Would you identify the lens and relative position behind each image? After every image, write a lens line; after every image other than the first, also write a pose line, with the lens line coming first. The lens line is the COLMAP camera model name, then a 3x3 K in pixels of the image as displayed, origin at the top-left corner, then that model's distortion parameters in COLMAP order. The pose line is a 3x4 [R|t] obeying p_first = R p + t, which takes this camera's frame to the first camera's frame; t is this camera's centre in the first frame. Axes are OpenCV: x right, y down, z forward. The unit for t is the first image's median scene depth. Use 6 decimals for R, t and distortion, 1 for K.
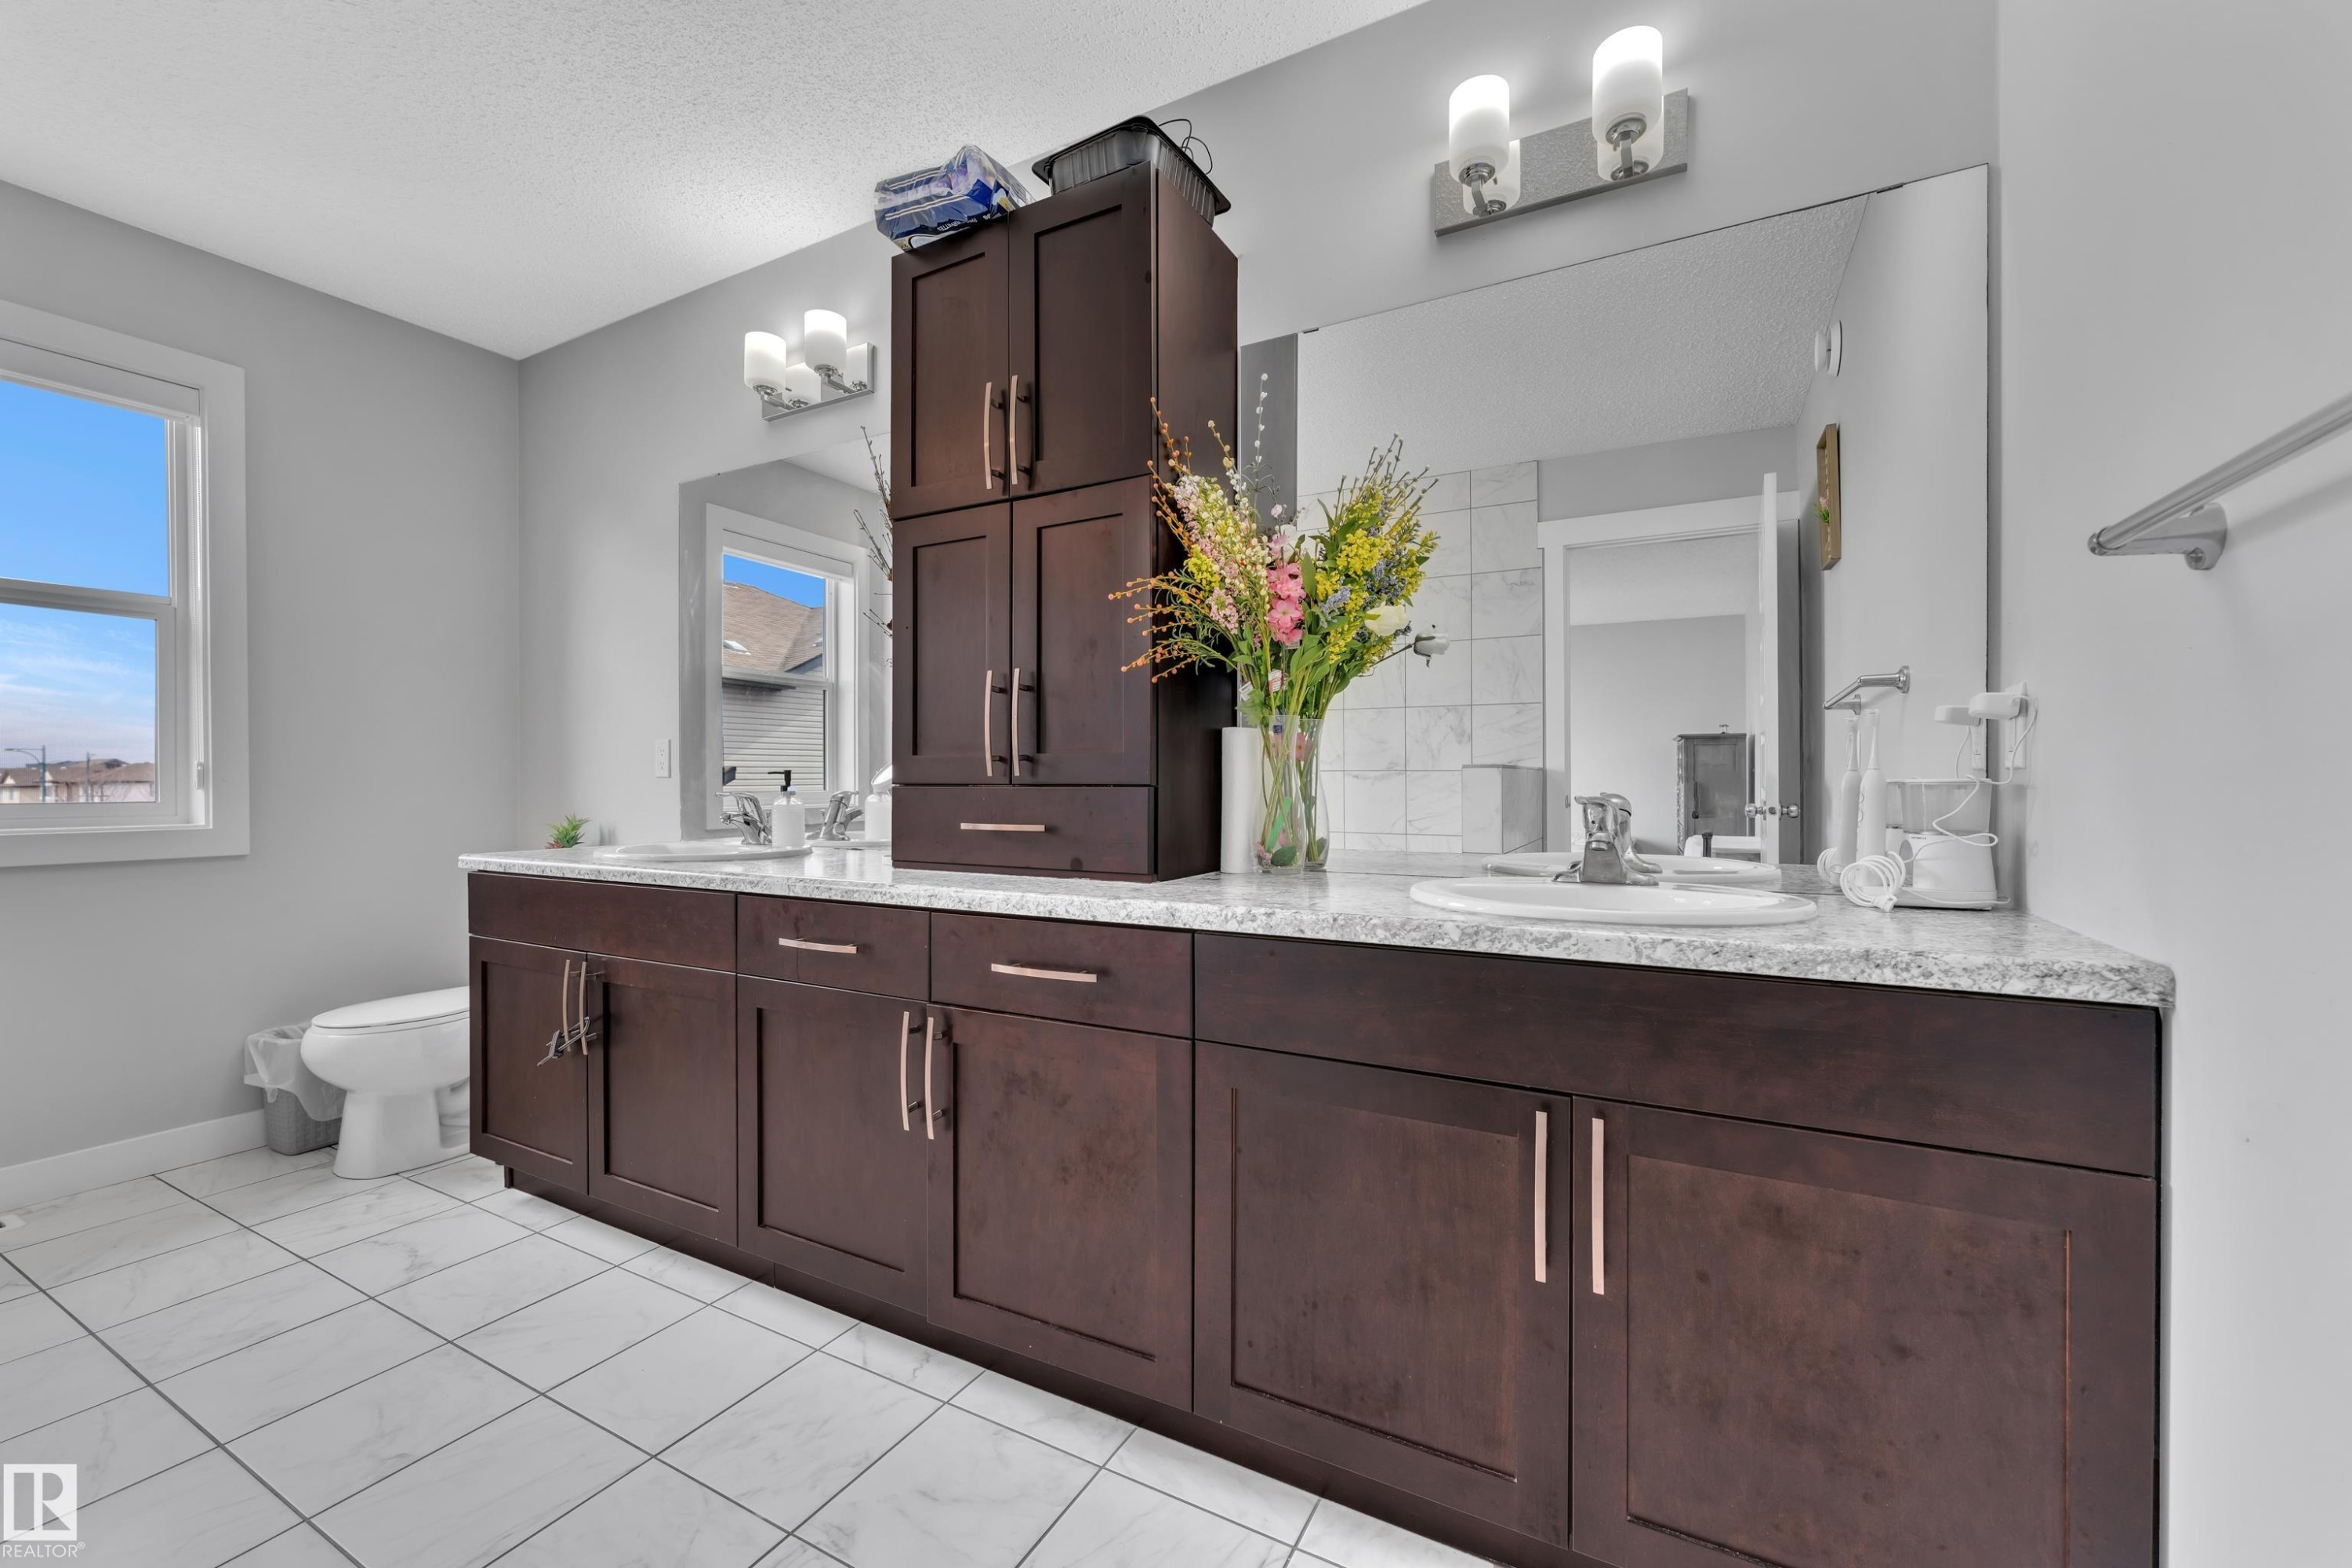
lens RADIAL K [[951.3, 0, 1181.9], [0, 951.3, 778.6], [0, 0, 1]] dist [0.000616, 0.000169]
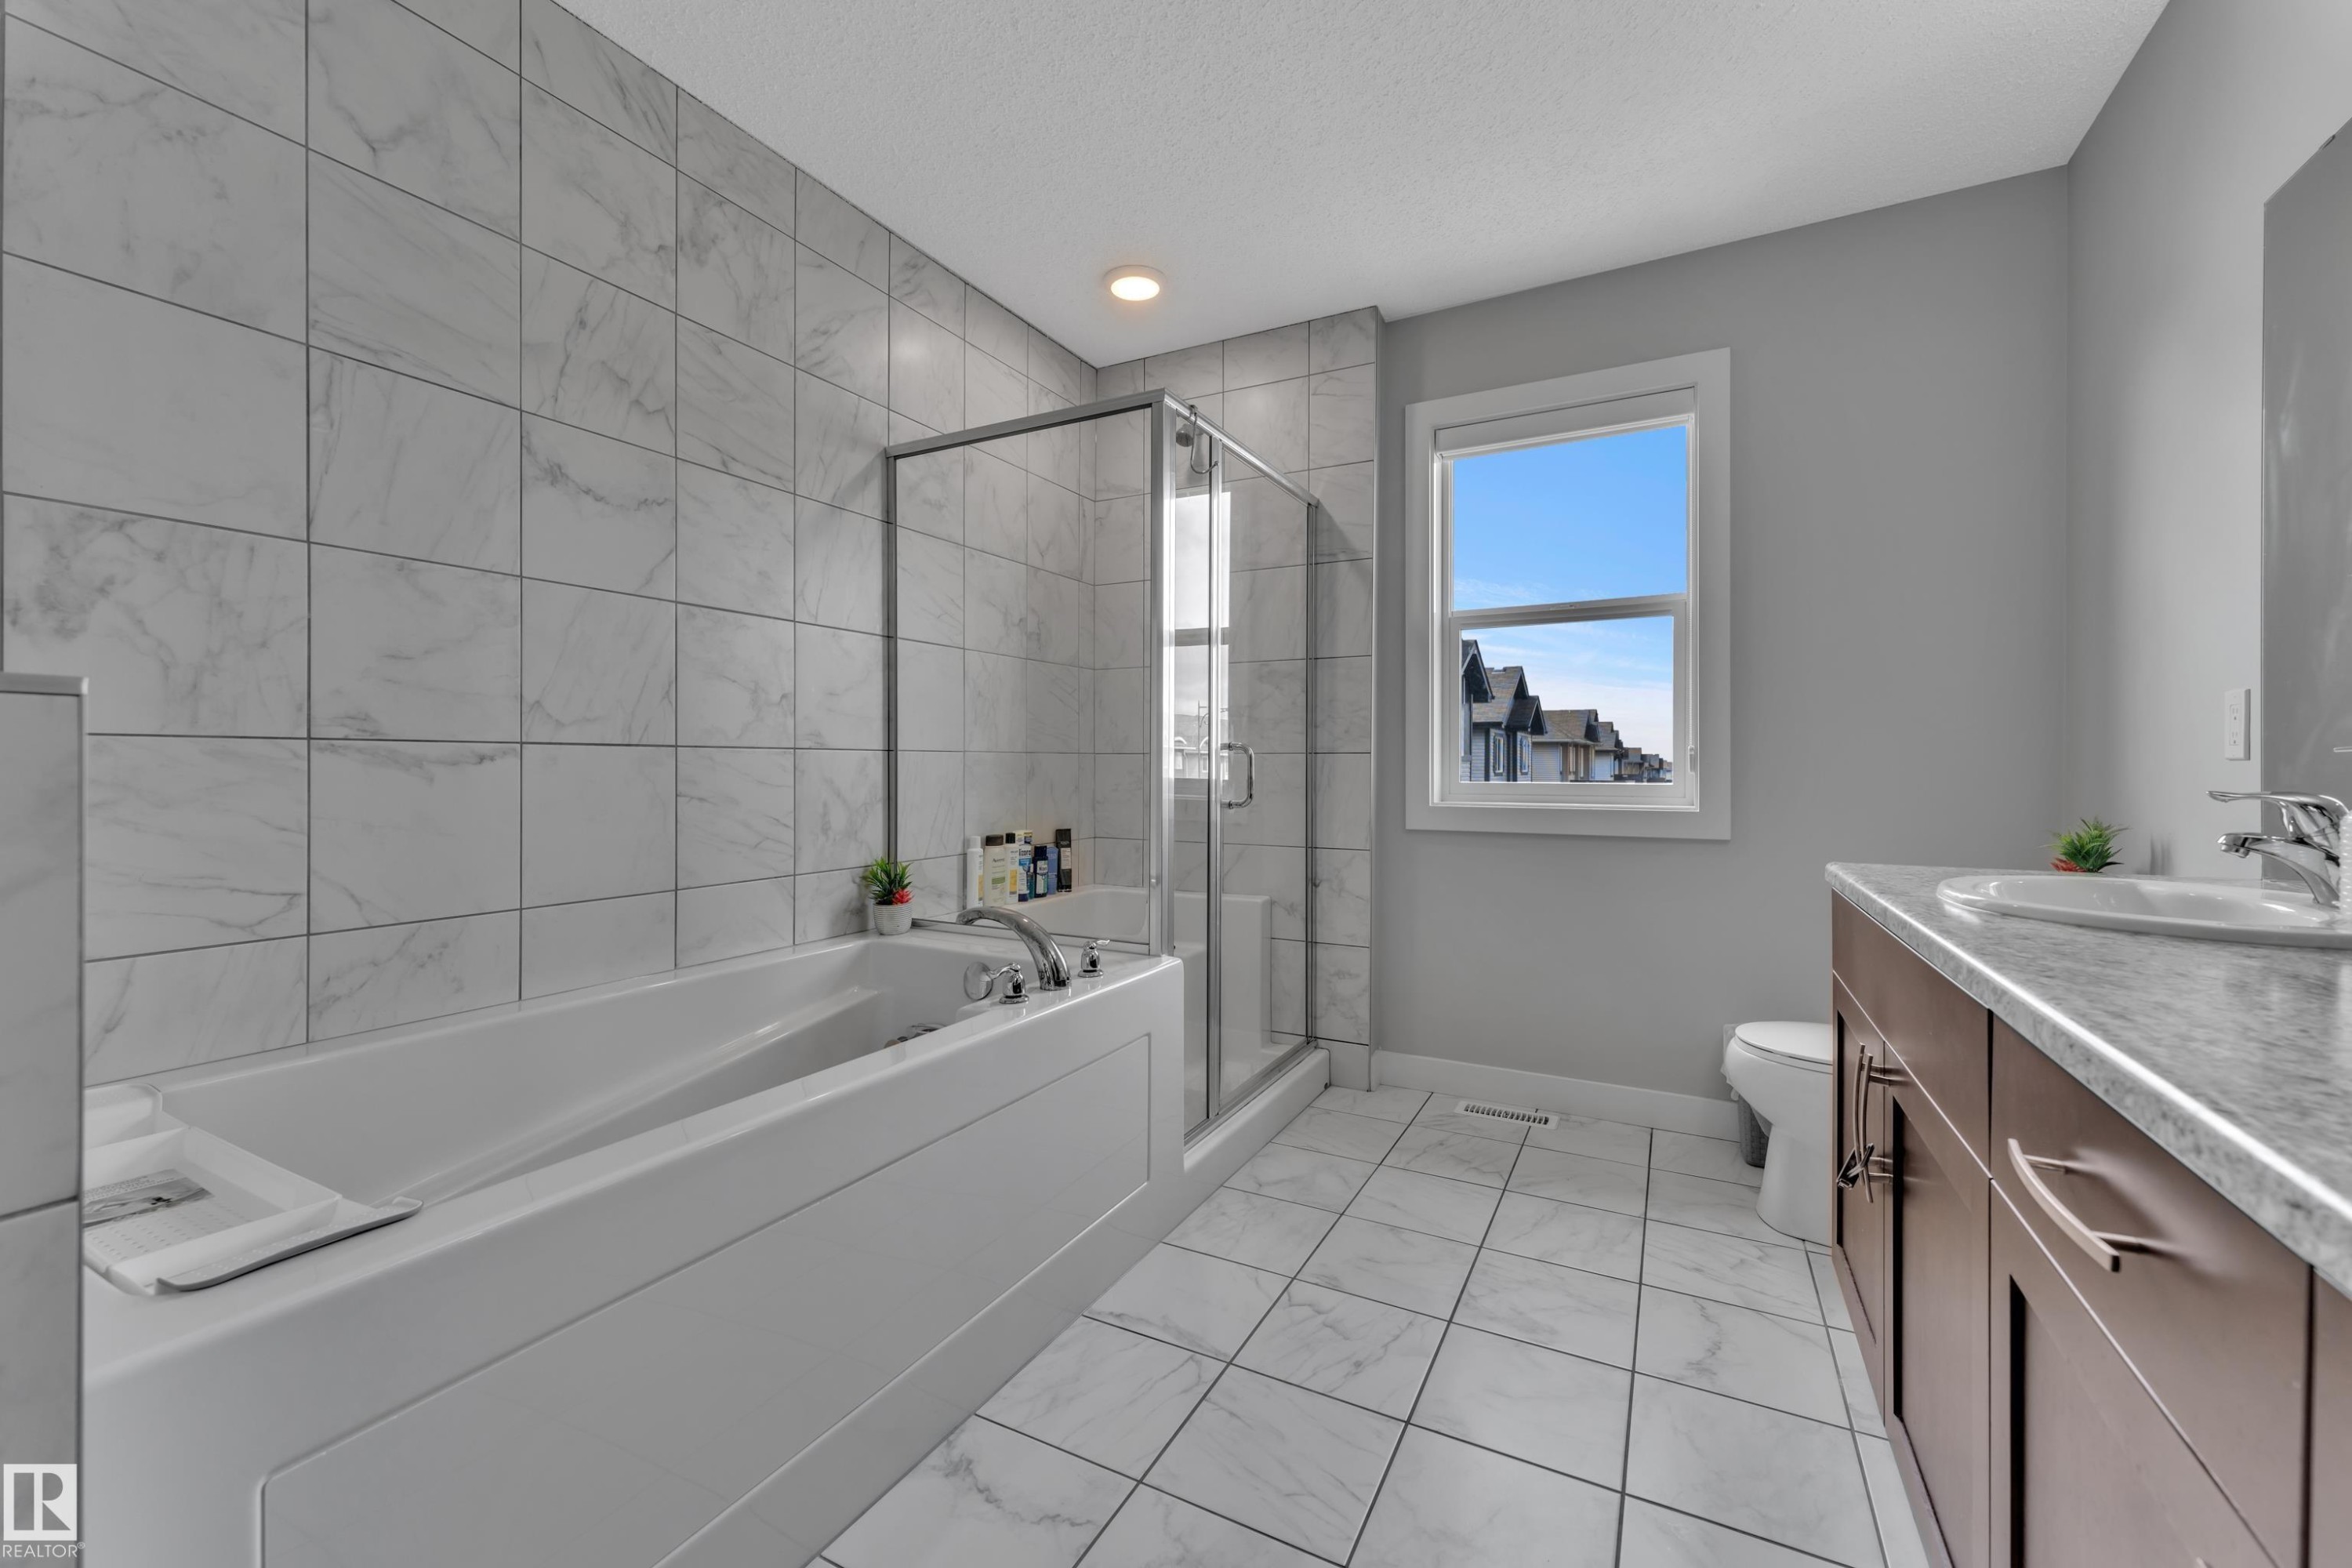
lens RADIAL K [[951.3, 0, 1182.4], [0, 951.3, 767.2], [0, 0, 1]] dist [0.000616, 0.000169]
pose [[0.025632, 0.002020, -0.999669, -0.014131], [-0.008183, 0.999965, 0.001811, 0.008145], [0.999638, 0.008133, 0.025647, 0.447763]]
